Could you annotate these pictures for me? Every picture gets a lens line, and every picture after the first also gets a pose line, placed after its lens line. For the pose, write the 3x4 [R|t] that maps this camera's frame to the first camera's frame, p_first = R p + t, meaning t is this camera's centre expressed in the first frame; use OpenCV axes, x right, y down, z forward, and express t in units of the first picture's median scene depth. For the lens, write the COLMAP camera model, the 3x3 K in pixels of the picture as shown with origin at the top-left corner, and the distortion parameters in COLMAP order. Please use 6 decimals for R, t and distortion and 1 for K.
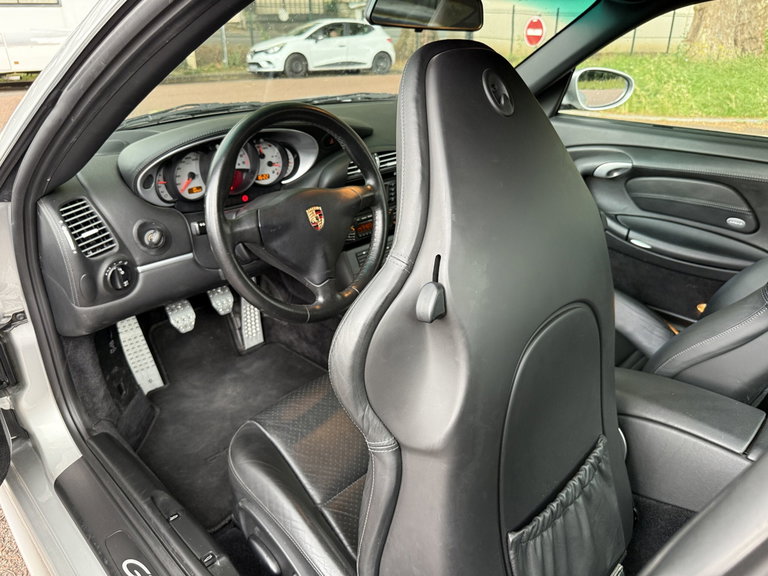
lens RADIAL K [[546.6, 0, 388.5], [0, 546.6, 285.5], [0, 0, 1]] dist [-0.010294, -0.007438]
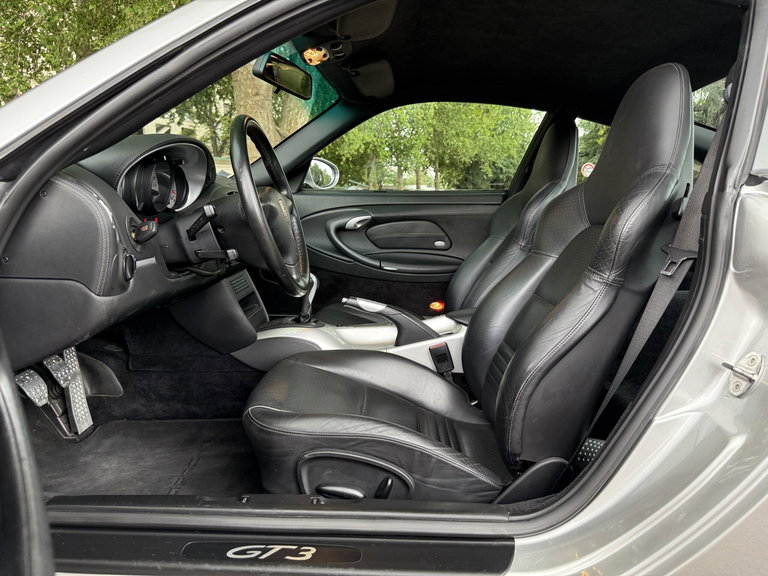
lens RADIAL K [[532.0, 0, 382.2], [0, 532.0, 289.5], [0, 0, 1]] dist [0.131197, -0.219395]
pose [[0.728857, -0.114060, 0.675098, -0.614744], [0.287506, 0.945866, -0.150594, 0.221241], [-0.621375, 0.303856, 0.722194, 0.044540]]
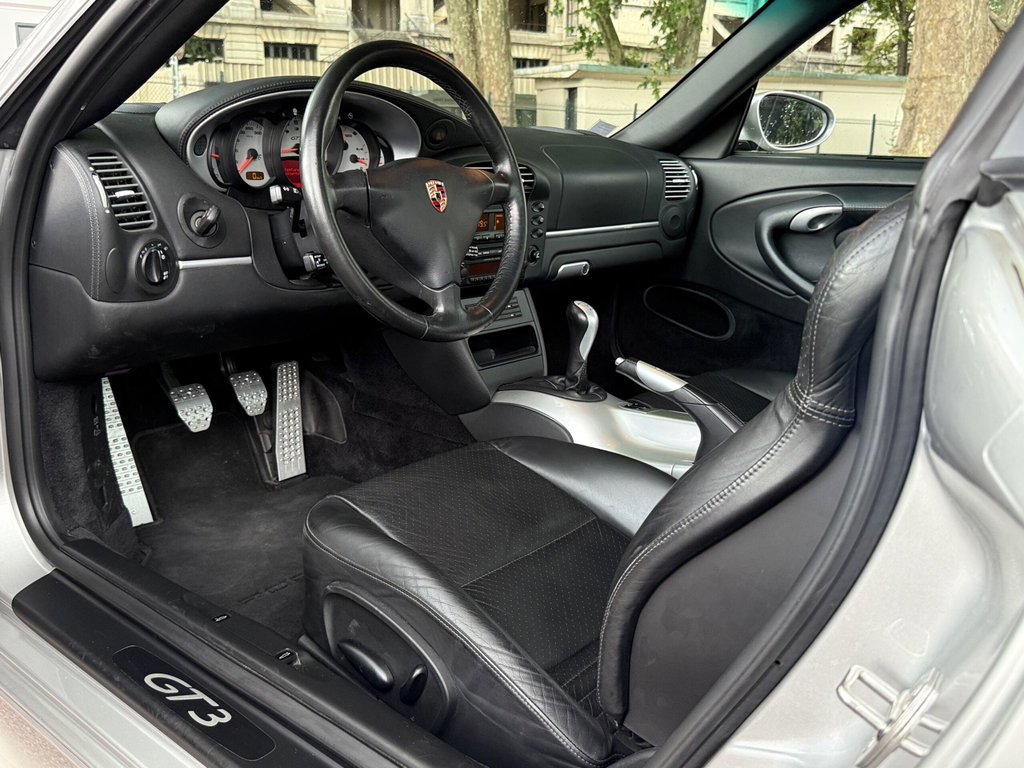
lens RADIAL K [[909.6, 0, 518.6], [0, 909.6, 385.5], [0, 0, 1]] dist [0.135897, -0.273910]
pose [[0.996163, 0.000009, 0.087515, -0.102259], [0.015449, 0.984277, -0.175953, 0.266876], [-0.086140, 0.176630, 0.980501, -0.132855]]
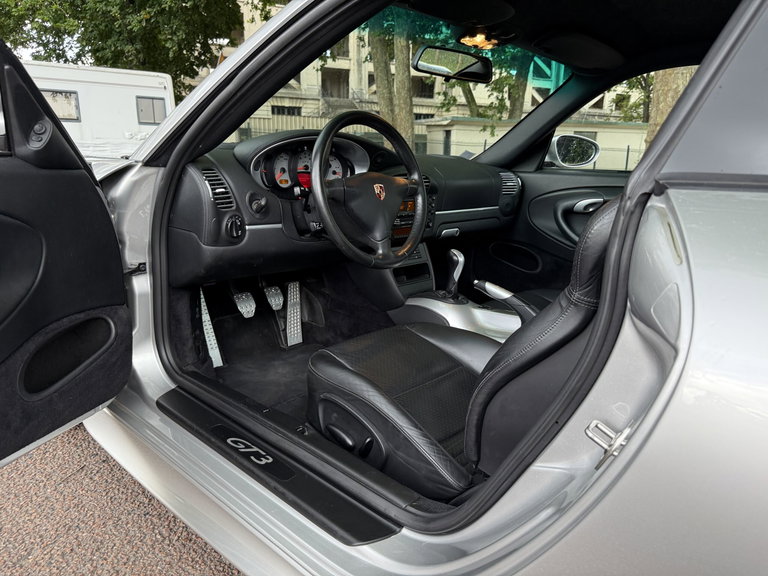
lens RADIAL K [[532.0, 0, 382.2], [0, 532.0, 289.5], [0, 0, 1]] dist [0.131197, -0.219395]
pose [[0.999486, 0.015916, 0.027824, -0.124480], [-0.009994, 0.979485, -0.201267, 0.302816], [-0.030457, 0.200886, 0.979141, -0.216261]]
